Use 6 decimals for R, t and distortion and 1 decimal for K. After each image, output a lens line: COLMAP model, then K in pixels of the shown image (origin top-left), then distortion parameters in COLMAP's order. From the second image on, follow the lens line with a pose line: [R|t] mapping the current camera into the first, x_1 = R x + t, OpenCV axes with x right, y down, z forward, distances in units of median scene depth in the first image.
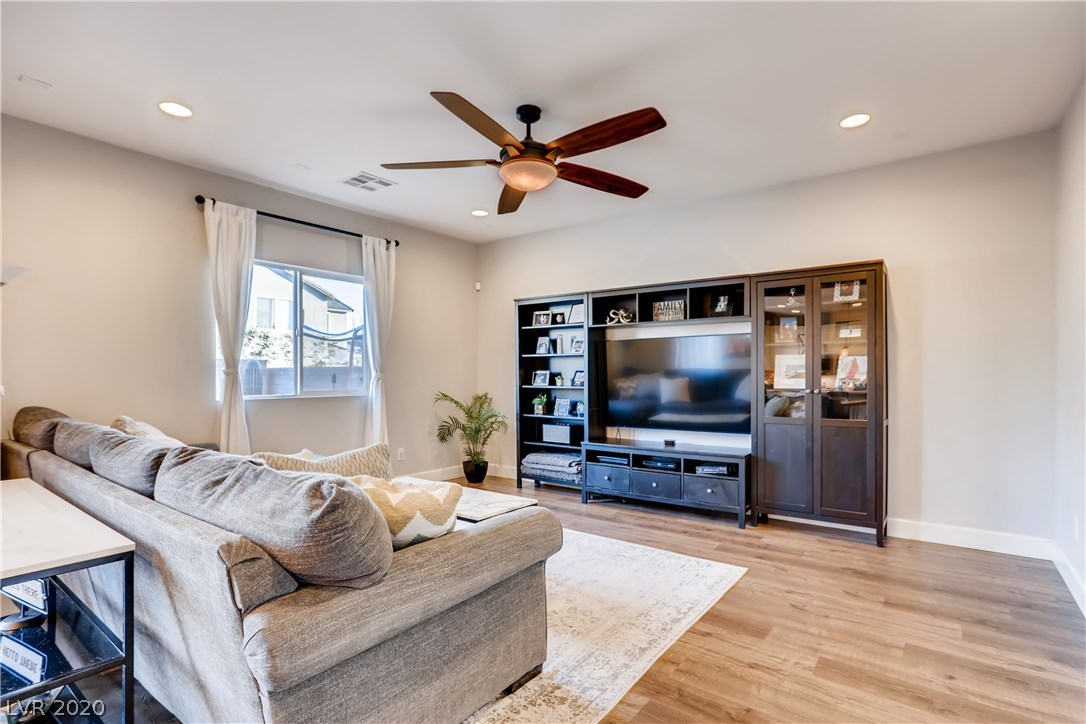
lens RADIAL K [[531.7, 0, 536.8], [0, 531.7, 366.7], [0, 0, 1]] dist [-0.020998, 0.001604]
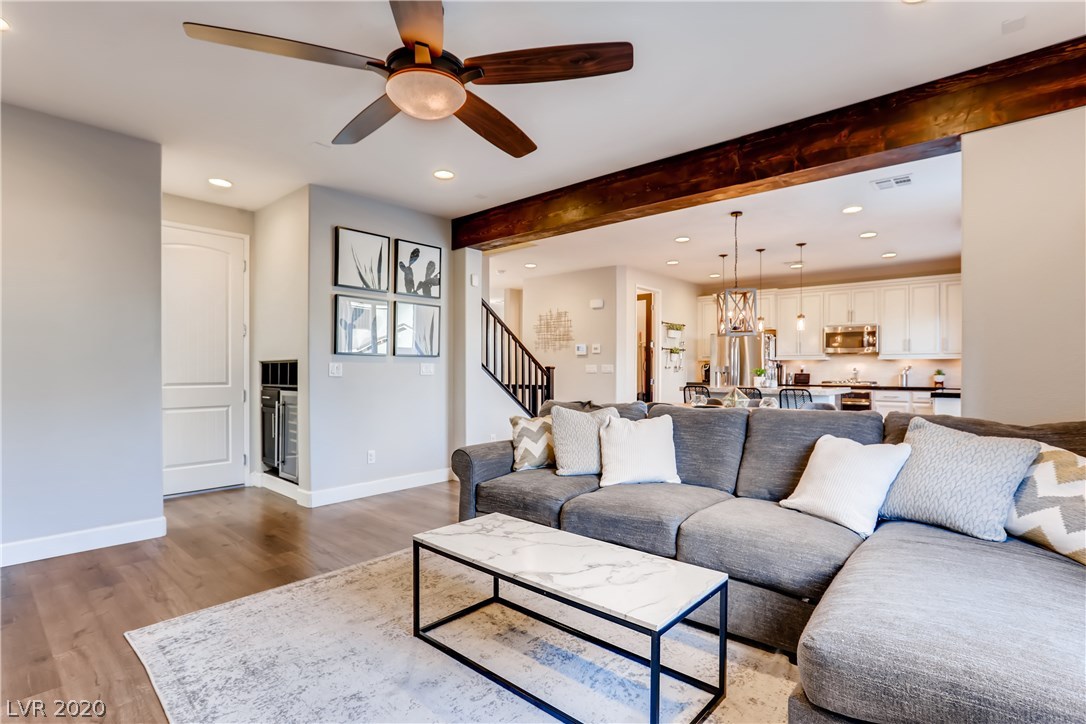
lens RADIAL K [[531.7, 0, 551.1], [0, 531.7, 367.1], [0, 0, 1]] dist [-0.020998, 0.001604]
pose [[-0.998444, 0.000453, 0.055760, -0.256257], [-0.000315, 0.999905, -0.013770, 0.030715], [-0.055761, -0.013766, -0.998349, 1.912663]]
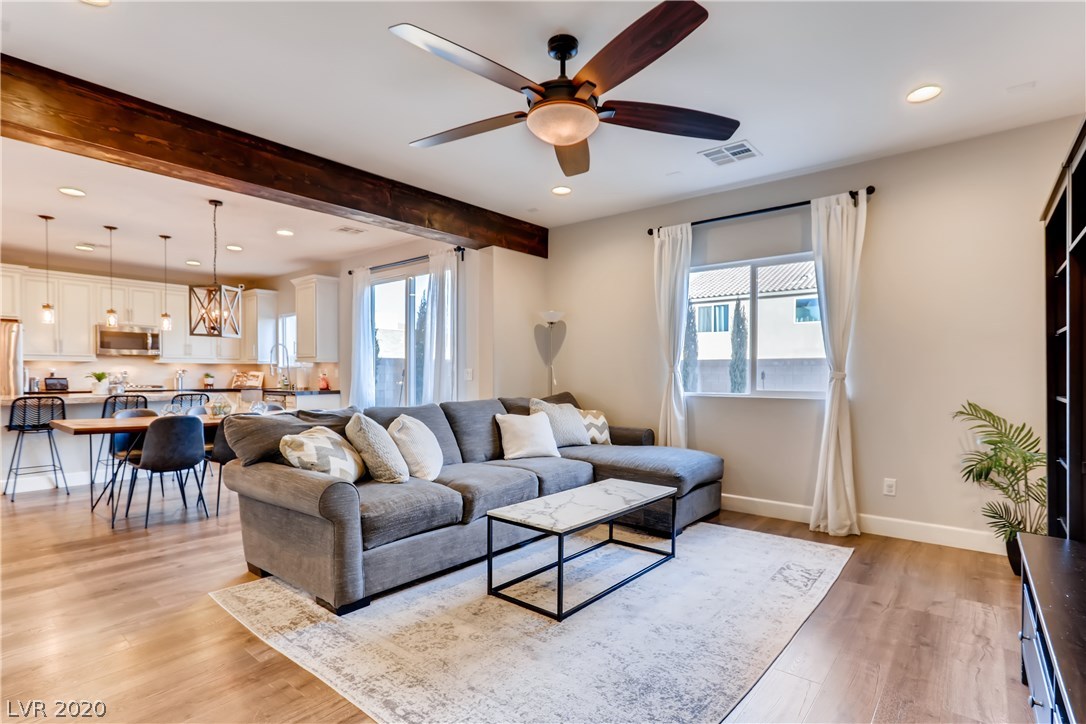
lens RADIAL K [[531.7, 0, 547.1], [0, 531.7, 378.0], [0, 0, 1]] dist [-0.020998, 0.001604]
pose [[-0.024999, 0.010655, -0.999631, 0.880633], [0.007415, 0.999918, 0.010473, 0.017477], [0.999660, -0.007150, -0.025076, 1.109369]]
